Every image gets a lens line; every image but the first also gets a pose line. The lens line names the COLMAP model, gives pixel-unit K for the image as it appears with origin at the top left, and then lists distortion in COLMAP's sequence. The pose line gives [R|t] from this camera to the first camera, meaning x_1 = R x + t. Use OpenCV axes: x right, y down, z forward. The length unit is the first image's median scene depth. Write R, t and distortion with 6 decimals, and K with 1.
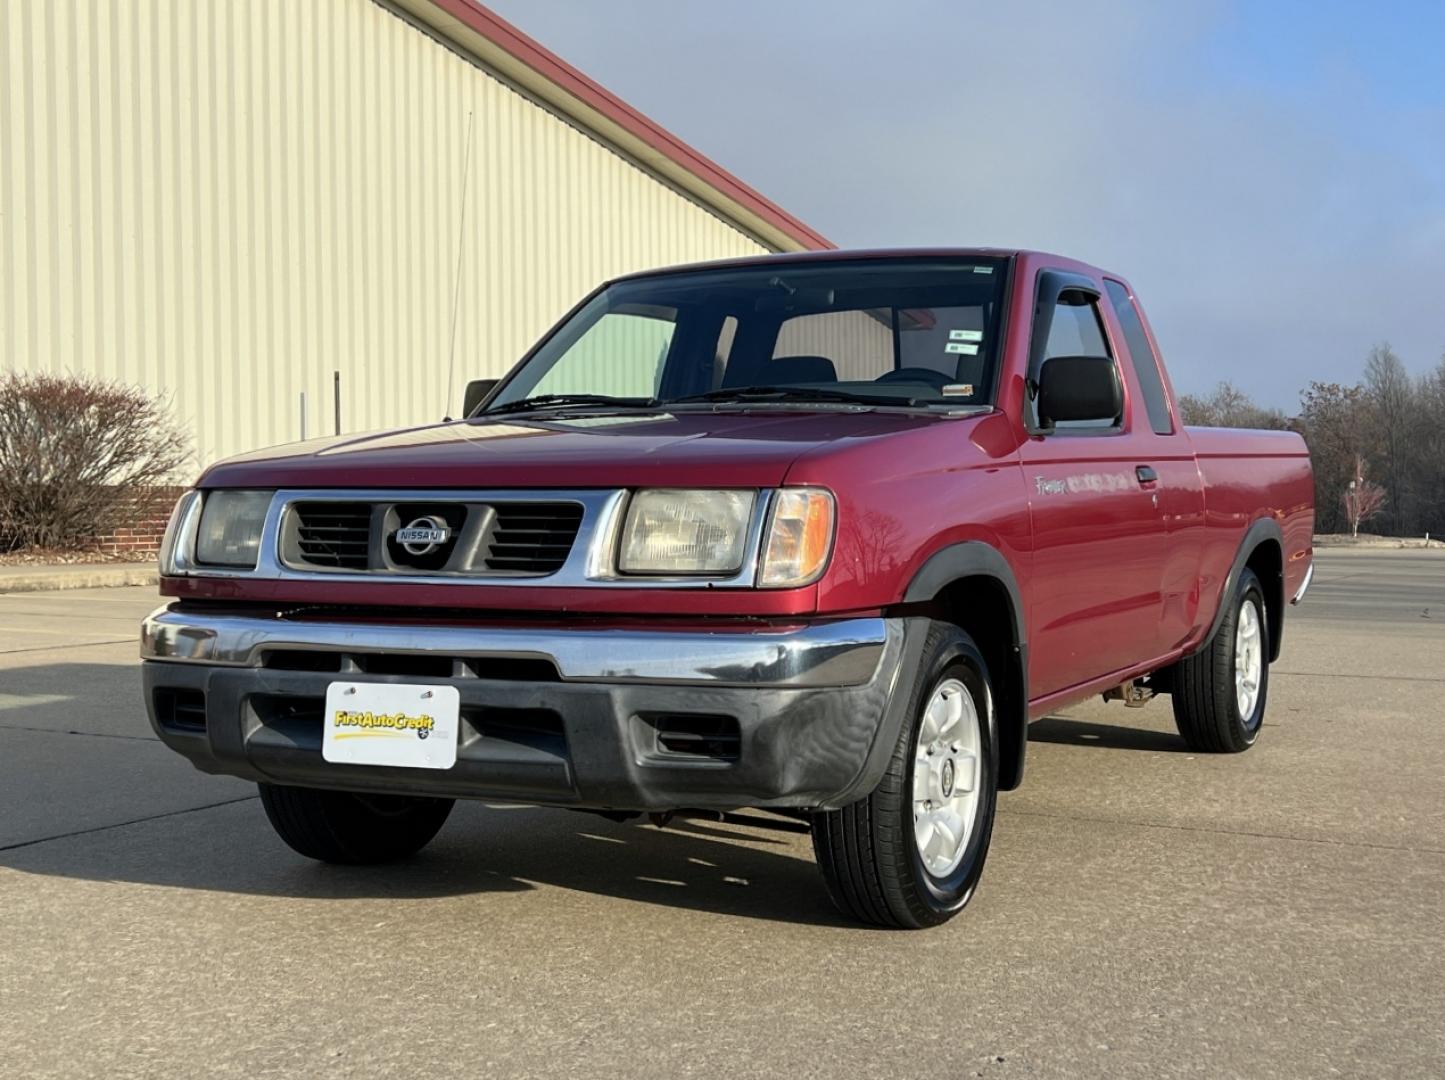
lens RADIAL K [[1900.3, 0, 726.8], [0, 1900.3, 543.9], [0, 0, 1]] dist [0.229503, -0.829744]
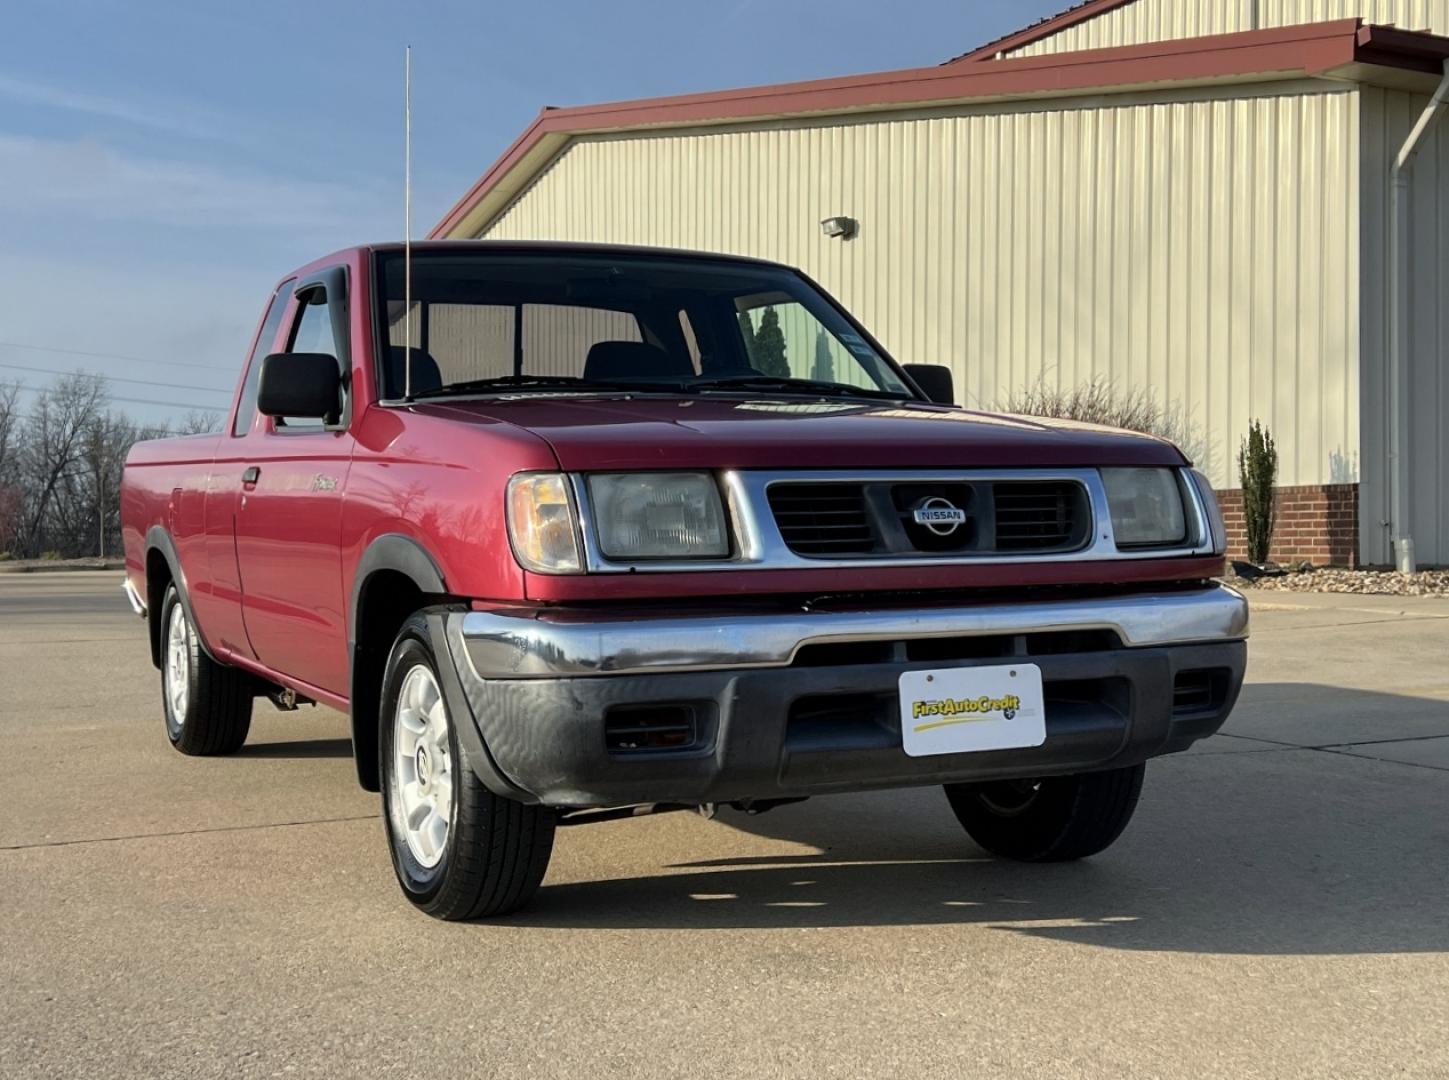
lens RADIAL K [[1905.6, 0, 728.8], [0, 1905.6, 543.9], [0, 0, 1]] dist [0.229503, -0.829744]
pose [[0.616989, -0.031092, 0.786357, -1.010634], [0.026325, 0.999475, 0.018863, -0.011564], [-0.786531, 0.009063, 0.617484, 0.489269]]
